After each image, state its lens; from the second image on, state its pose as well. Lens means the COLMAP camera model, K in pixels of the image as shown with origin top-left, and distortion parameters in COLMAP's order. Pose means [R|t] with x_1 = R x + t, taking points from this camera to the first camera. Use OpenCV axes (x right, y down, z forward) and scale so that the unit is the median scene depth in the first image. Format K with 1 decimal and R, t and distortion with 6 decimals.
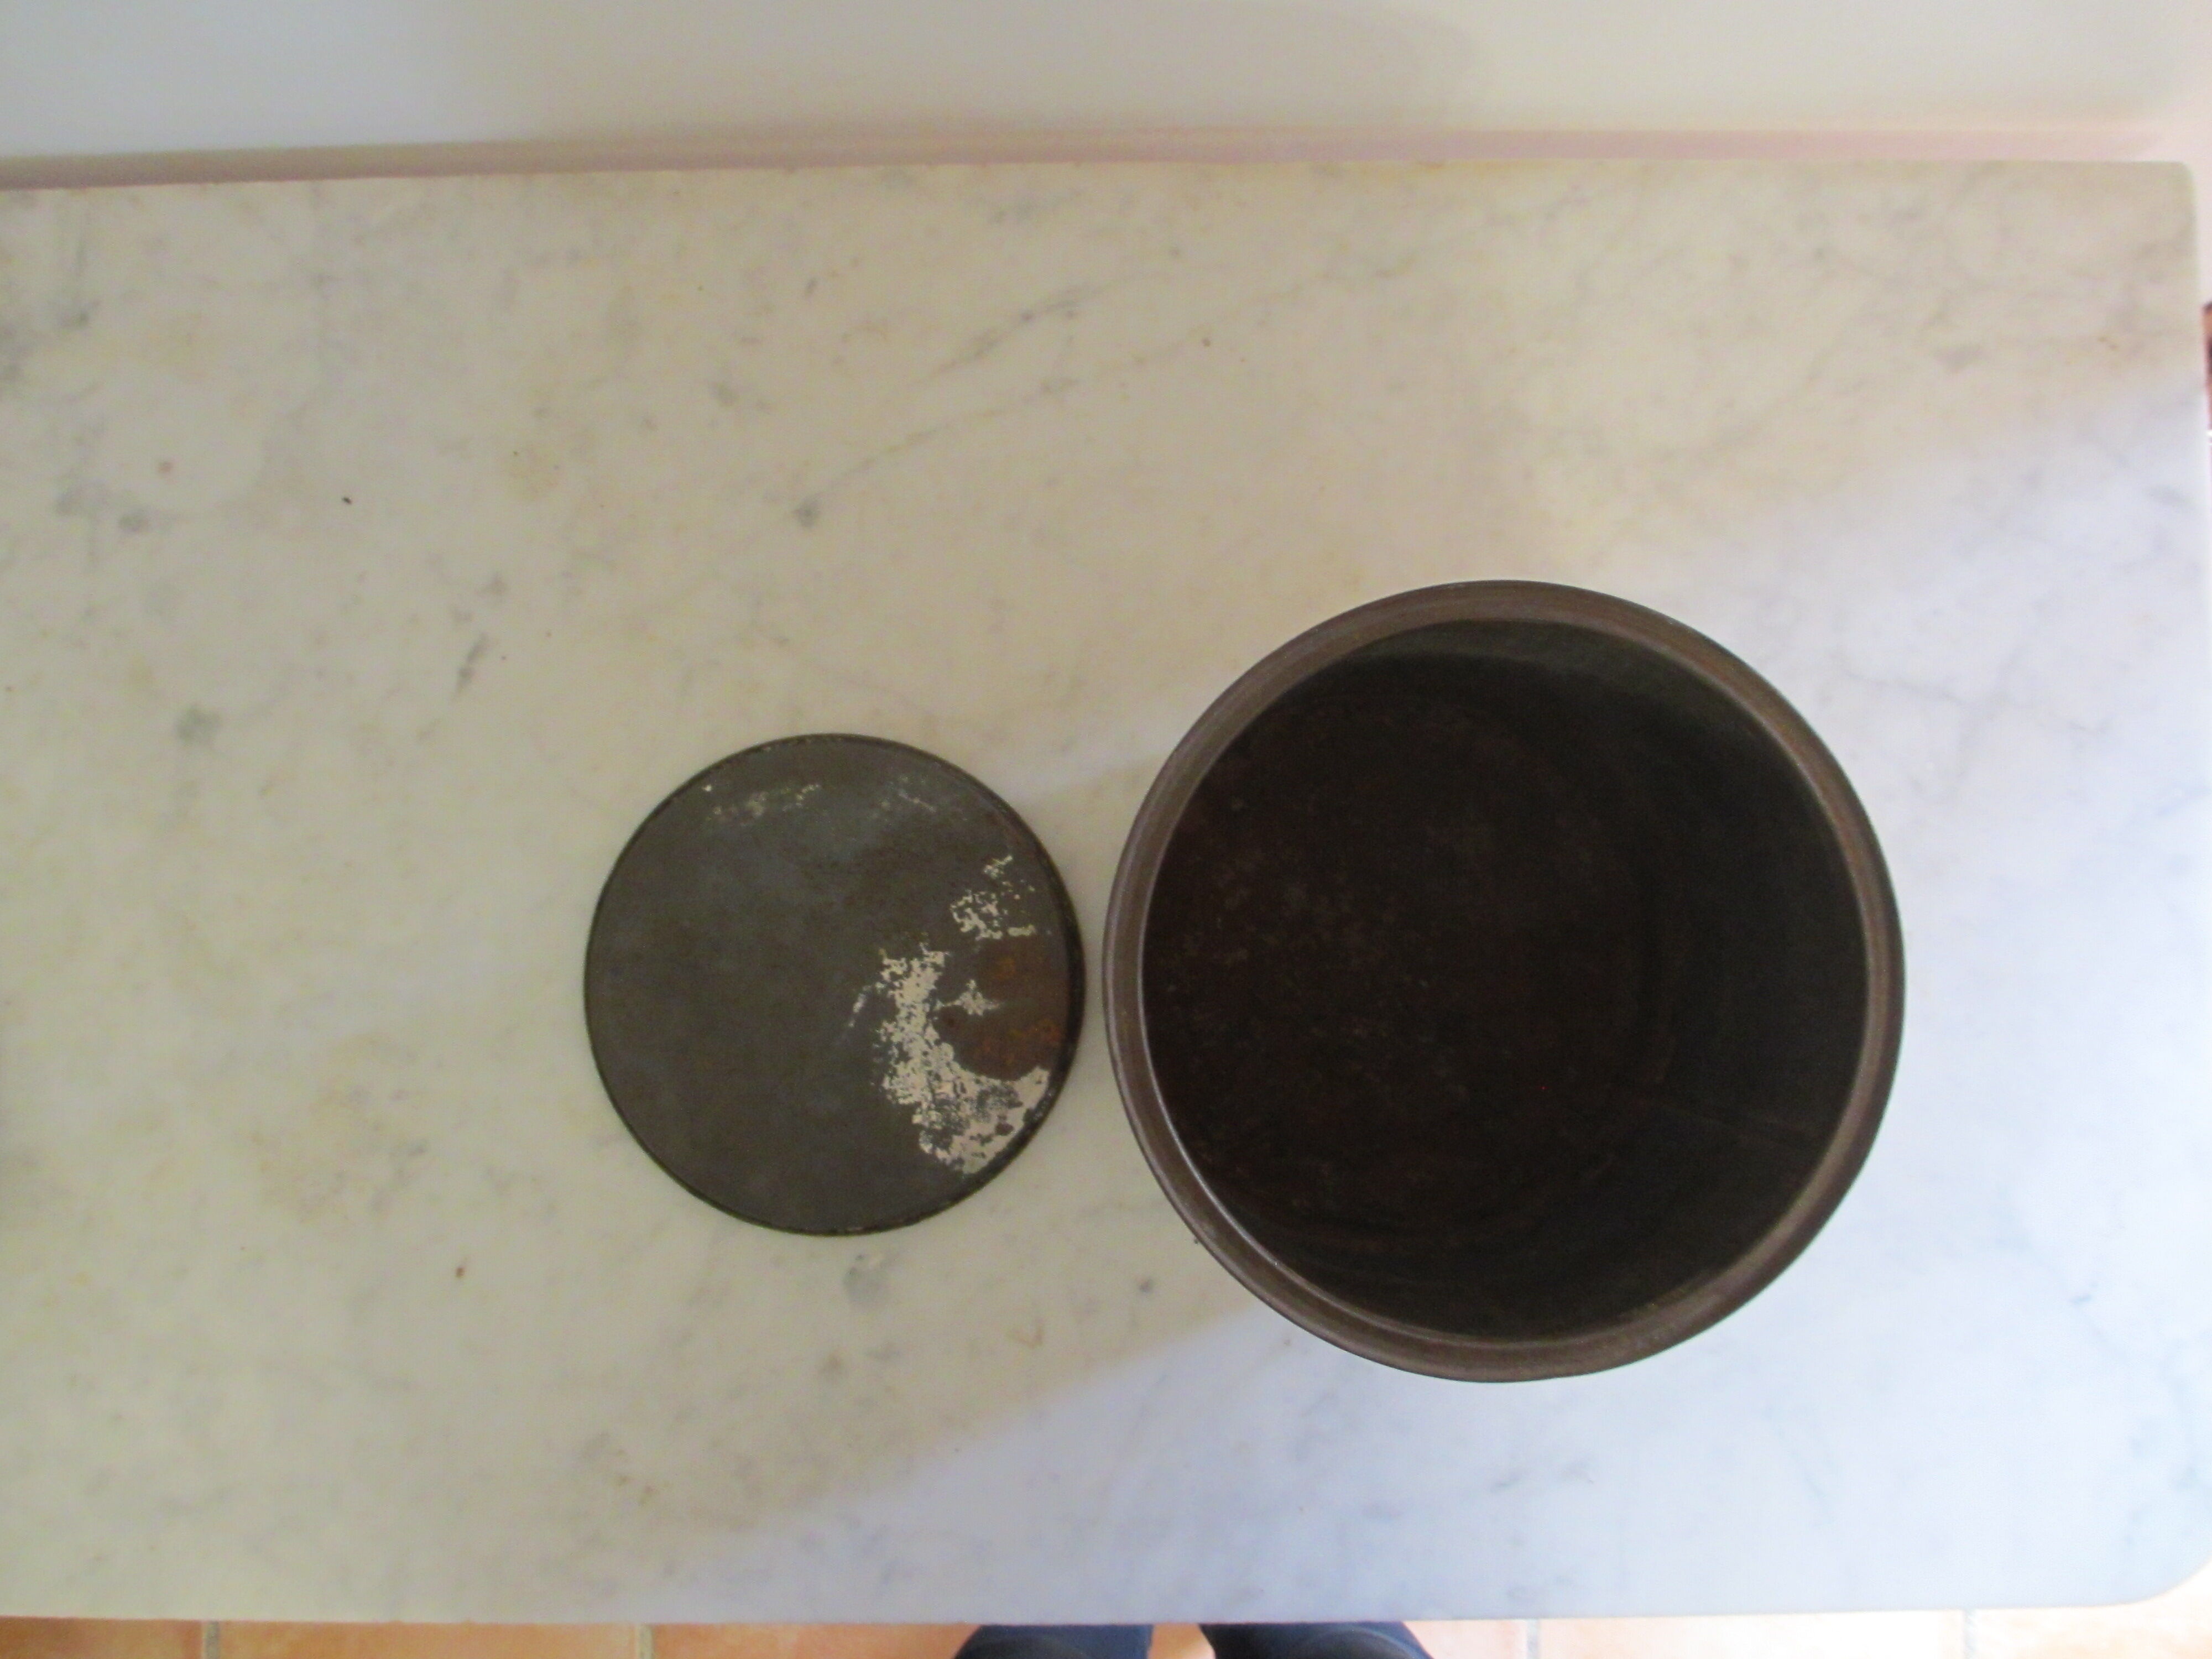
lens RADIAL K [[1796.9, 0, 1106.0], [0, 1796.9, 829.5], [0, 0, 1]] dist [-0.074006, 0.029875]
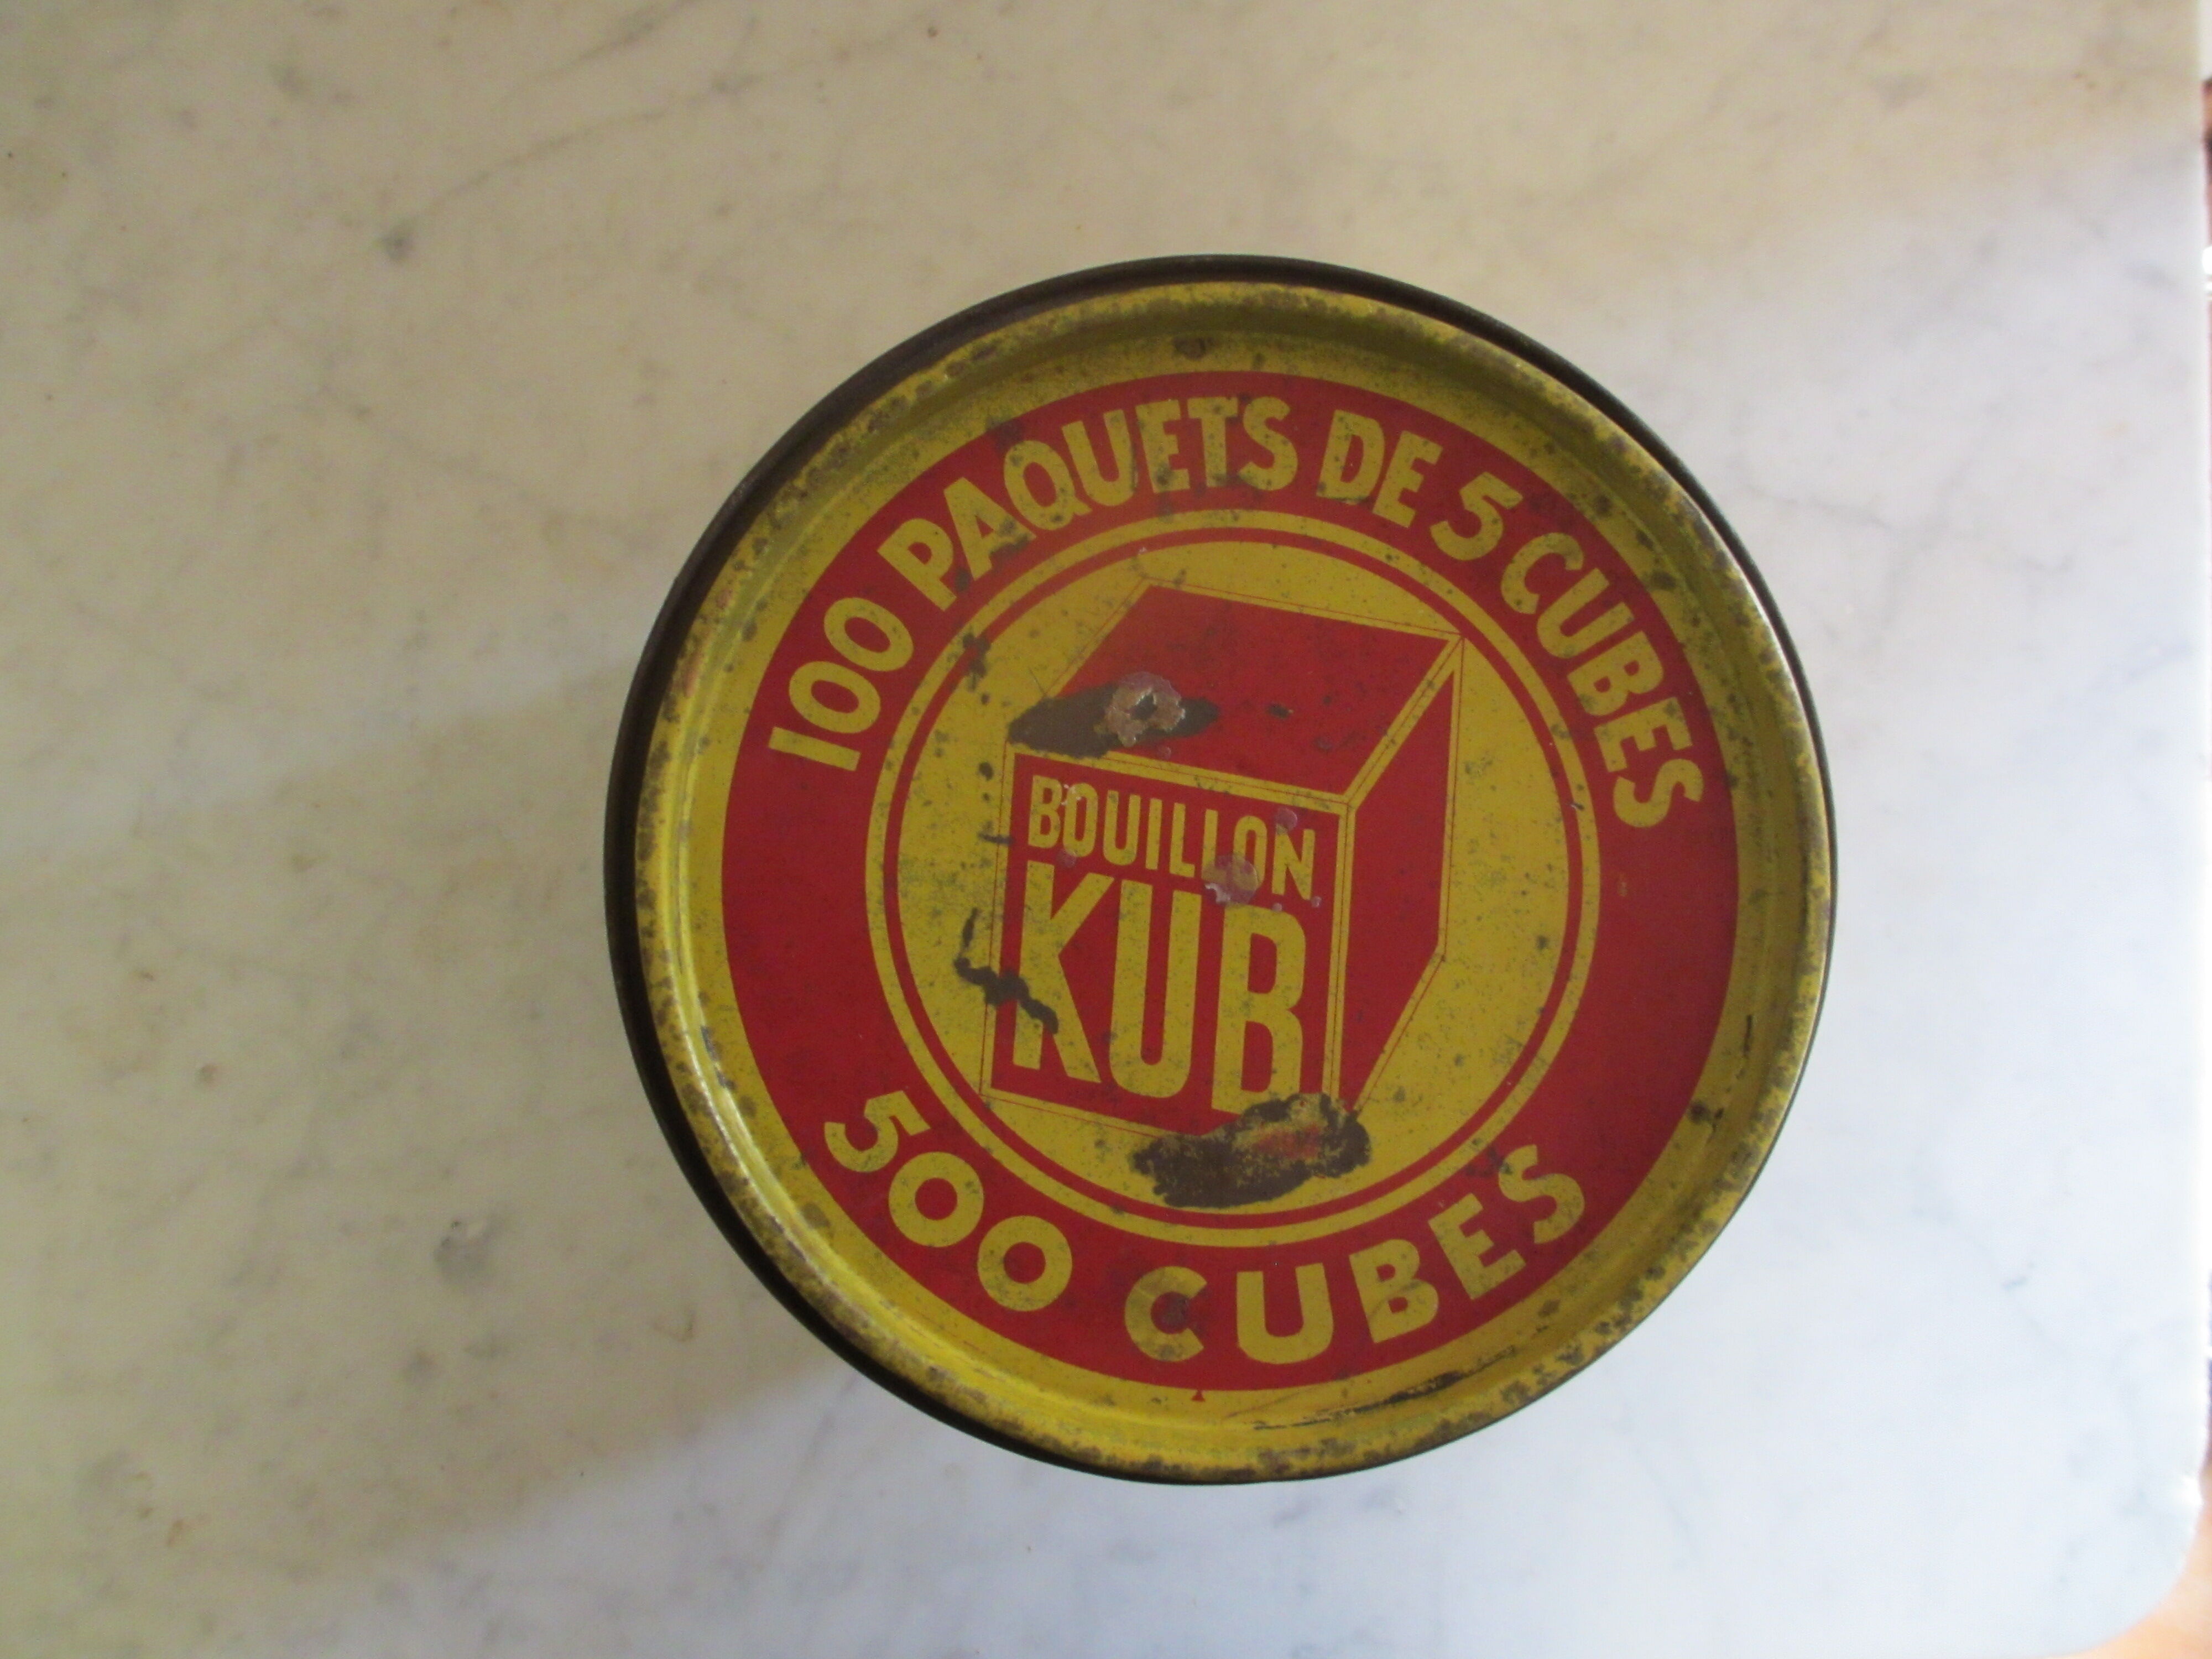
lens RADIAL K [[1794.8, 0, 1106.0], [0, 1794.8, 829.5], [0, 0, 1]] dist [-0.050918, 0.005169]
pose [[0.997899, 0.013788, 0.063301, 0.087264], [-0.016465, 0.998984, 0.041959, 0.033966], [-0.062658, -0.042913, 0.997112, 0.228063]]
